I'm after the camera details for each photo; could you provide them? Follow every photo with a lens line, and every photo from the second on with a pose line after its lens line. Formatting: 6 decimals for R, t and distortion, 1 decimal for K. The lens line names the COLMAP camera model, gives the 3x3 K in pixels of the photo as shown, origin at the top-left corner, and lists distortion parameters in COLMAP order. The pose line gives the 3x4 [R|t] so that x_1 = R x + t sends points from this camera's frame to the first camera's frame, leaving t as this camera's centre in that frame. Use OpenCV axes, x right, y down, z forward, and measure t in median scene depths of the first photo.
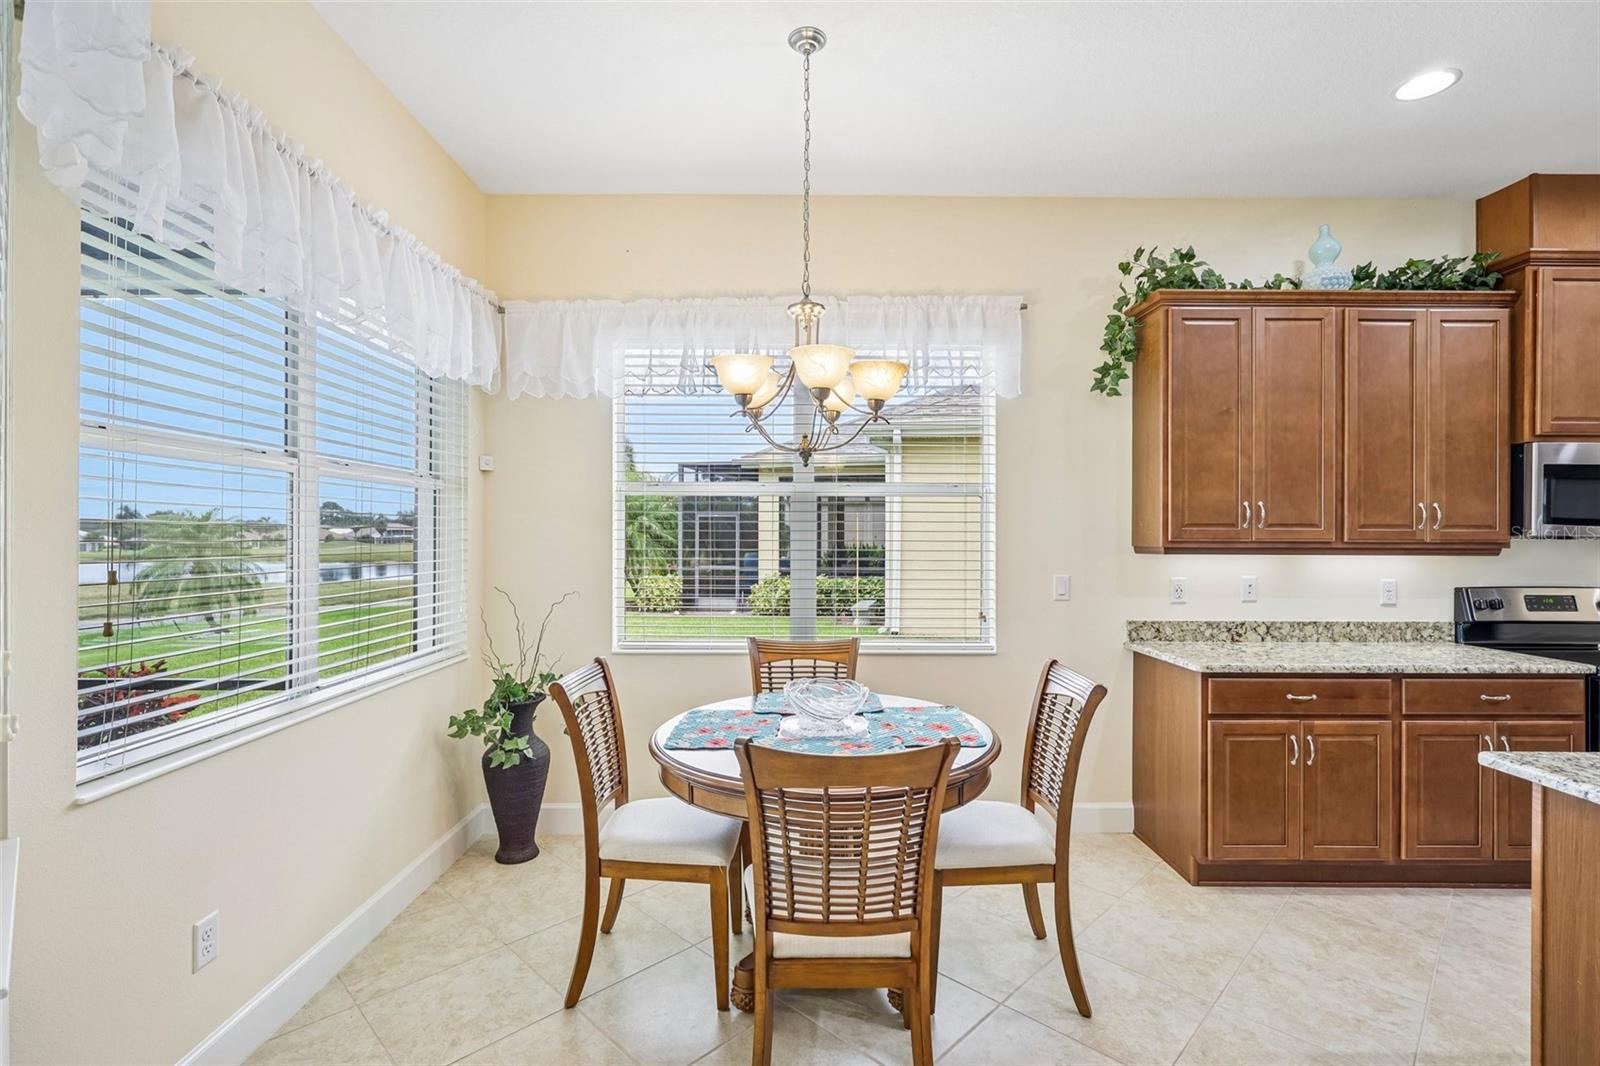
lens RADIAL K [[738.5, 0, 800.6], [0, 738.5, 537.2], [0, 0, 1]] dist [-0.007765, 0.001373]
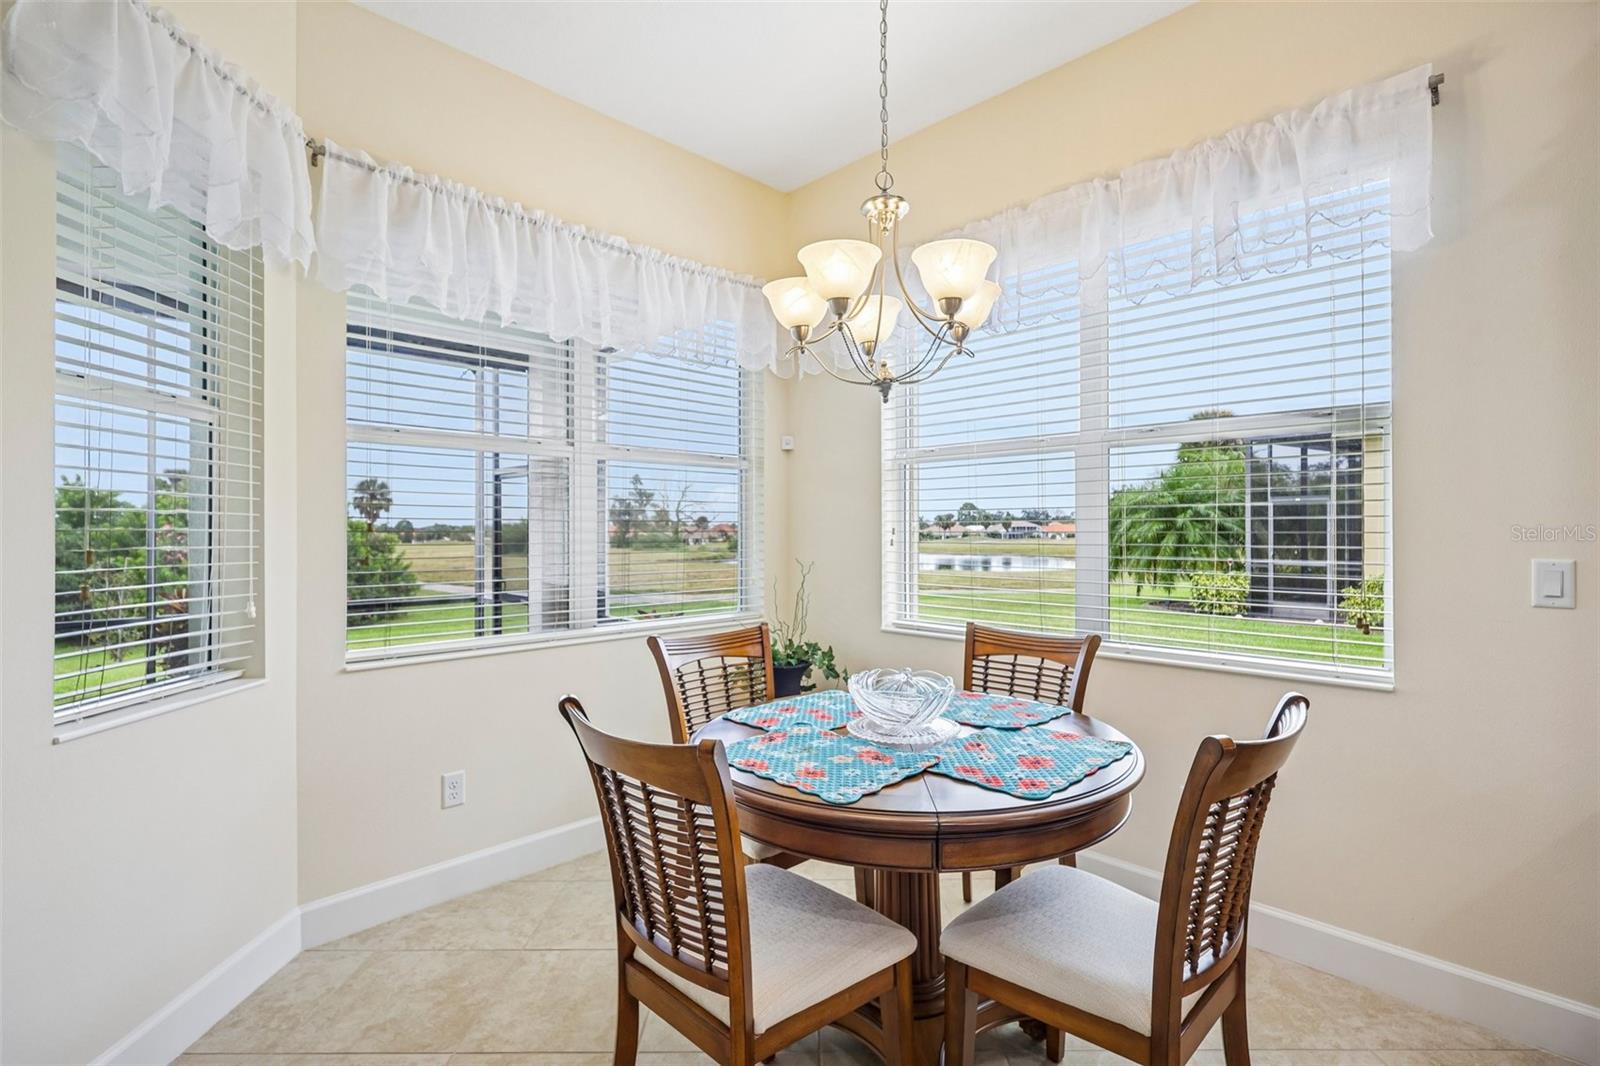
lens RADIAL K [[738.5, 0, 799.3], [0, 738.5, 532.3], [0, 0, 1]] dist [-0.007765, 0.001373]
pose [[0.701620, -0.002918, -0.712546, 0.361243], [0.002127, 0.999996, -0.002002, 0.032981], [0.712548, -0.000111, 0.701623, 0.261787]]
